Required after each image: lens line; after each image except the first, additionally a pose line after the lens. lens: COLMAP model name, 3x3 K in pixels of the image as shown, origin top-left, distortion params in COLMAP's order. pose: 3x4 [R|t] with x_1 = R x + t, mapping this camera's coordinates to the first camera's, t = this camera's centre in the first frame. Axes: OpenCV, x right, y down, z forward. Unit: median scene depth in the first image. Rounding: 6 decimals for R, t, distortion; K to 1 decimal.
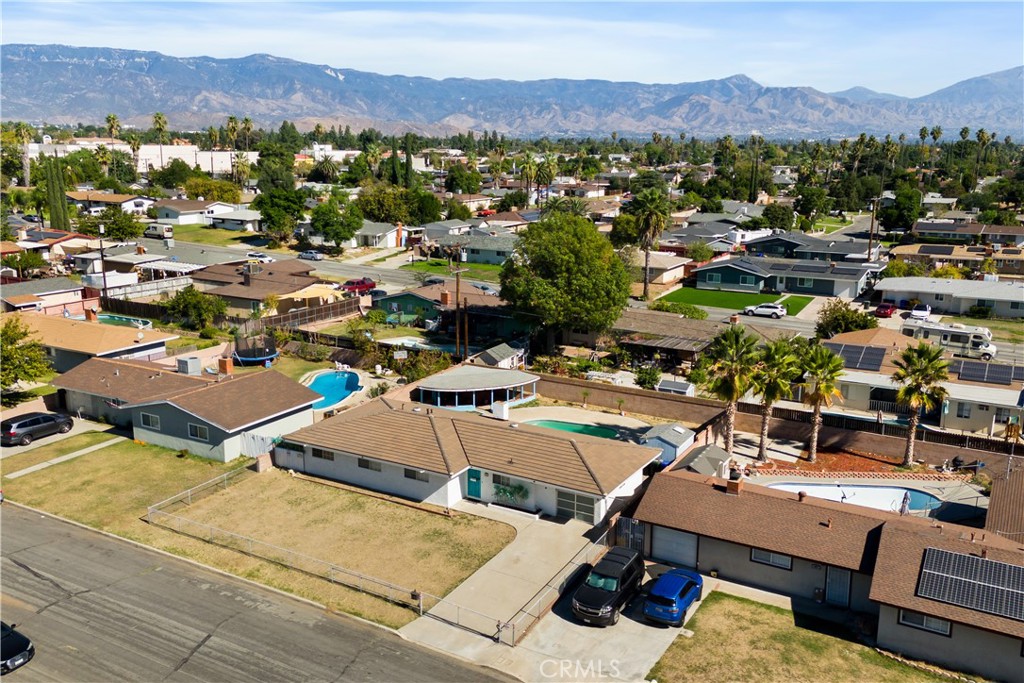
lens RADIAL K [[926.6, 0, 491.8], [0, 926.6, 340.6], [0, 0, 1]] dist [0.161775, -0.203519]
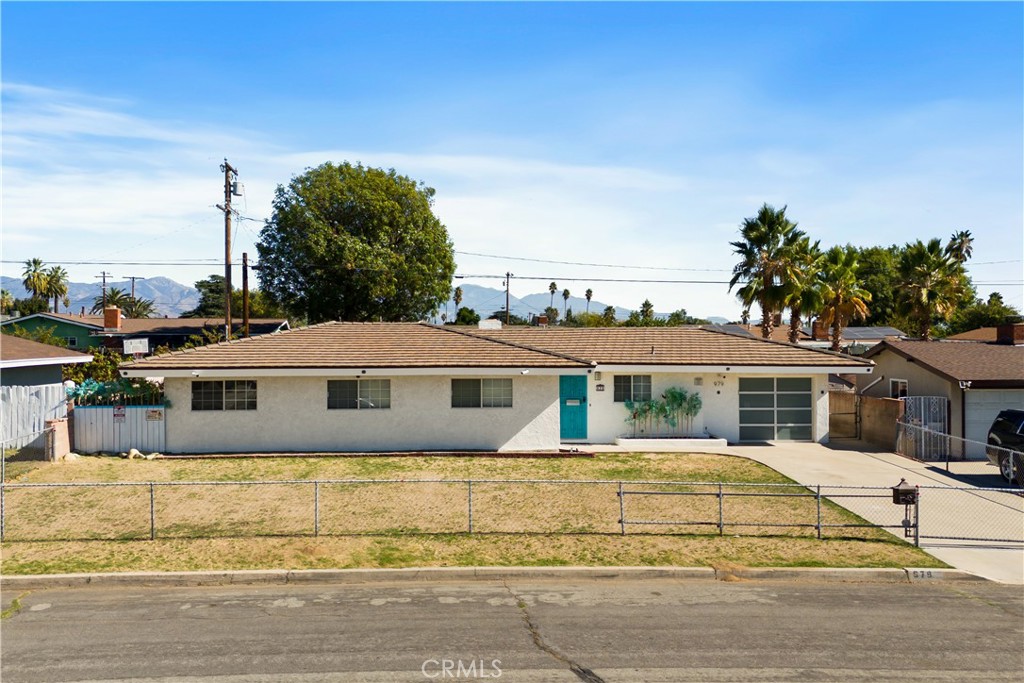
lens RADIAL K [[926.6, 0, 491.8], [0, 926.6, 340.6], [0, 0, 1]] dist [0.161775, -0.203519]
pose [[0.820715, -0.001387, 0.571336, -0.186741], [0.128954, 0.974642, -0.182874, 0.108371], [-0.556595, 0.223764, 0.800083, 0.319658]]
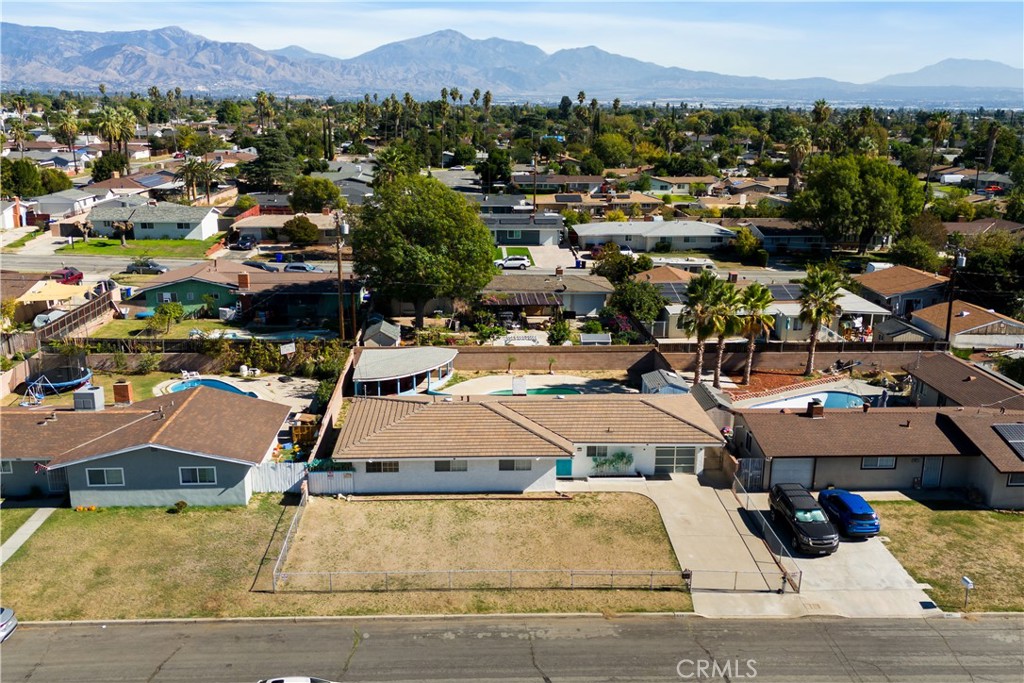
lens RADIAL K [[945.6, 0, 512.0], [0, 945.6, 341.5], [0, 0, 1]] dist [0.106937, -0.169090]
pose [[0.825469, -0.137851, 0.547355, -0.306549], [0.115254, 0.990453, 0.075630, -0.025393], [-0.552555, 0.000654, 0.833476, 0.117061]]
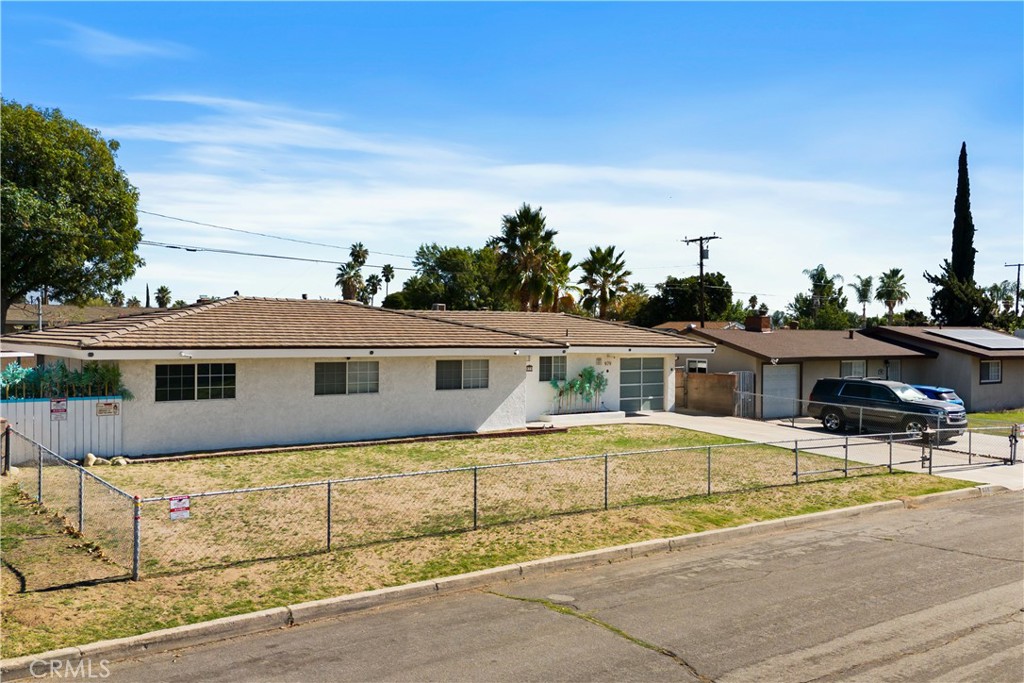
lens RADIAL K [[924.4, 0, 571.1], [0, 924.4, 342.1], [0, 0, 1]] dist [0.105845, -0.003734]
pose [[0.324021, -0.005045, 0.946036, -0.270967], [0.202076, 0.977276, -0.064001, 0.088814], [-0.924216, 0.211909, 0.317677, 0.420091]]
